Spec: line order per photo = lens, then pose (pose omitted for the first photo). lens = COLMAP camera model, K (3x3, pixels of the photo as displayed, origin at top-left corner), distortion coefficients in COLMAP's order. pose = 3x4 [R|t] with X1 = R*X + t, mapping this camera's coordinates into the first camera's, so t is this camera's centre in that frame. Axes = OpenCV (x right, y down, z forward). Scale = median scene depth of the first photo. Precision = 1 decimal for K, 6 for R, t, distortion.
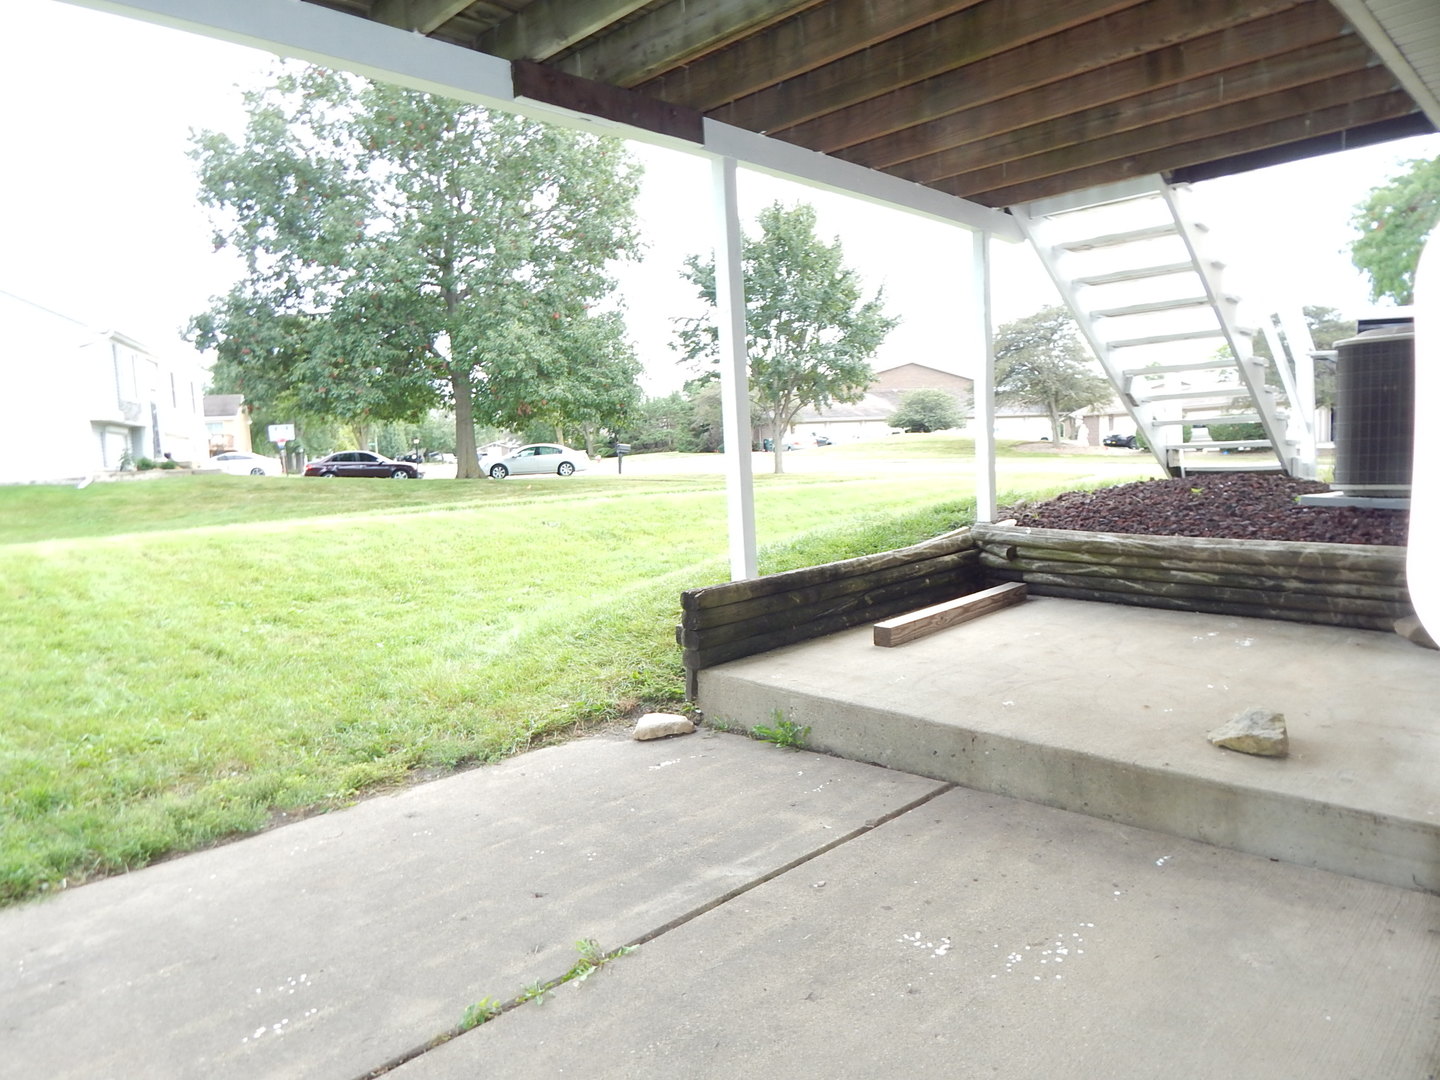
lens RADIAL K [[951.2, 0, 715.0], [0, 951.2, 538.5], [0, 0, 1]] dist [0.013002, 0.005655]
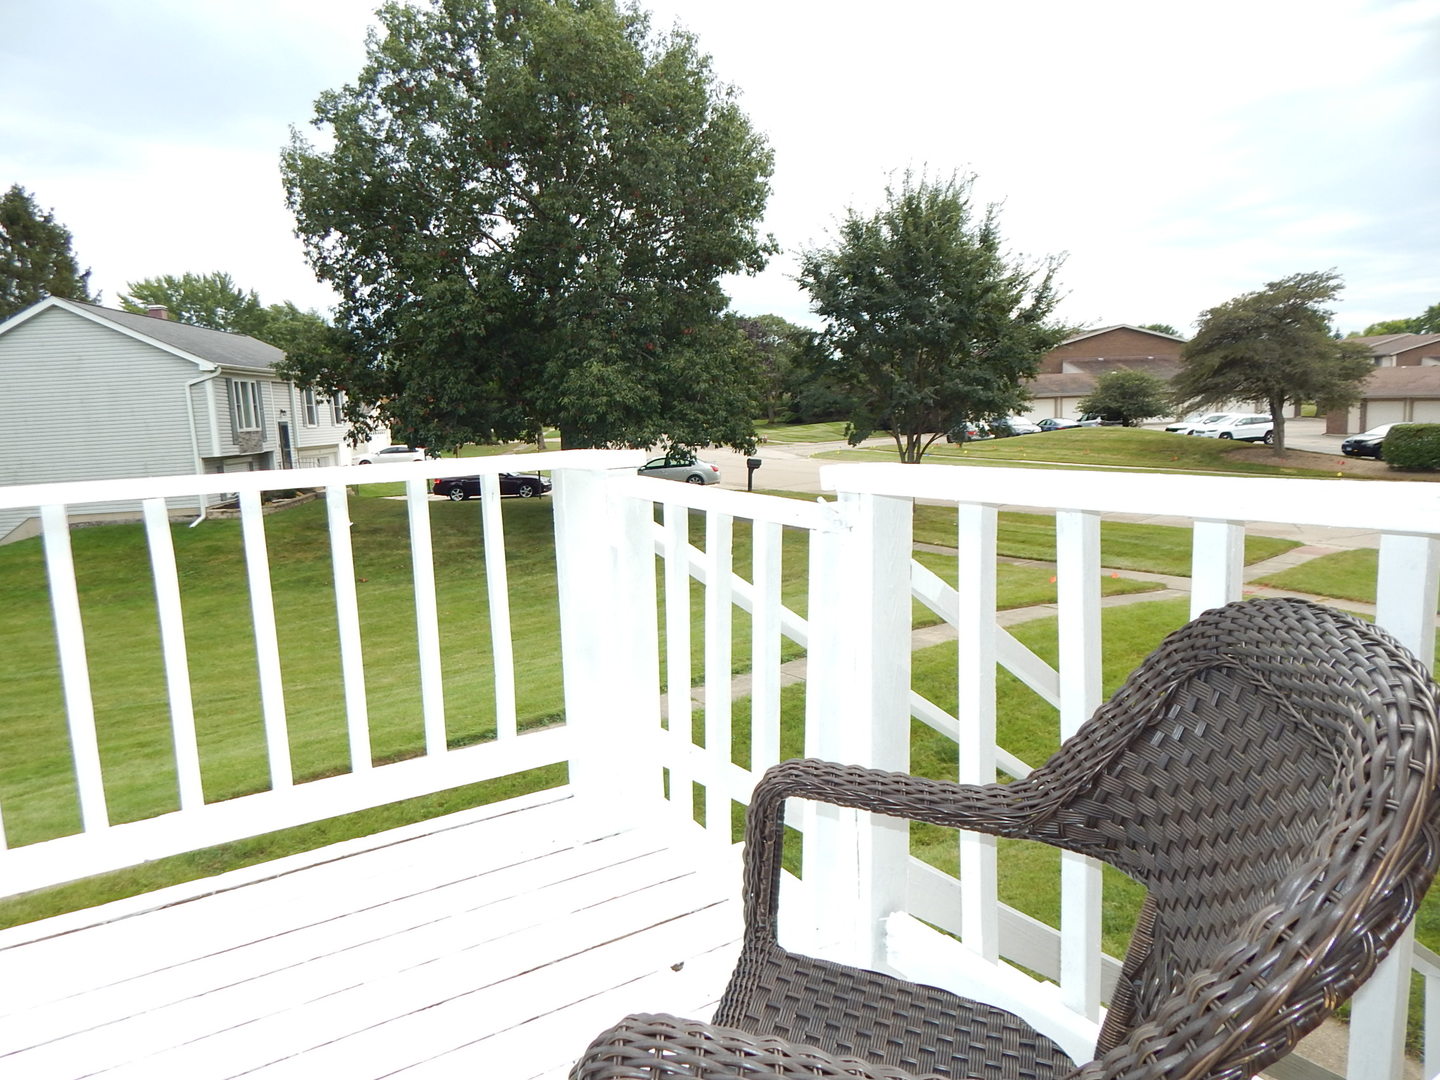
lens RADIAL K [[951.2, 0, 728.0], [0, 951.2, 536.1], [0, 0, 1]] dist [0.013002, 0.005655]
pose [[0.978388, 0.030150, -0.204567, 0.092711], [-0.017298, 0.997779, 0.064329, -0.110773], [0.206052, -0.059400, 0.976736, 0.120950]]
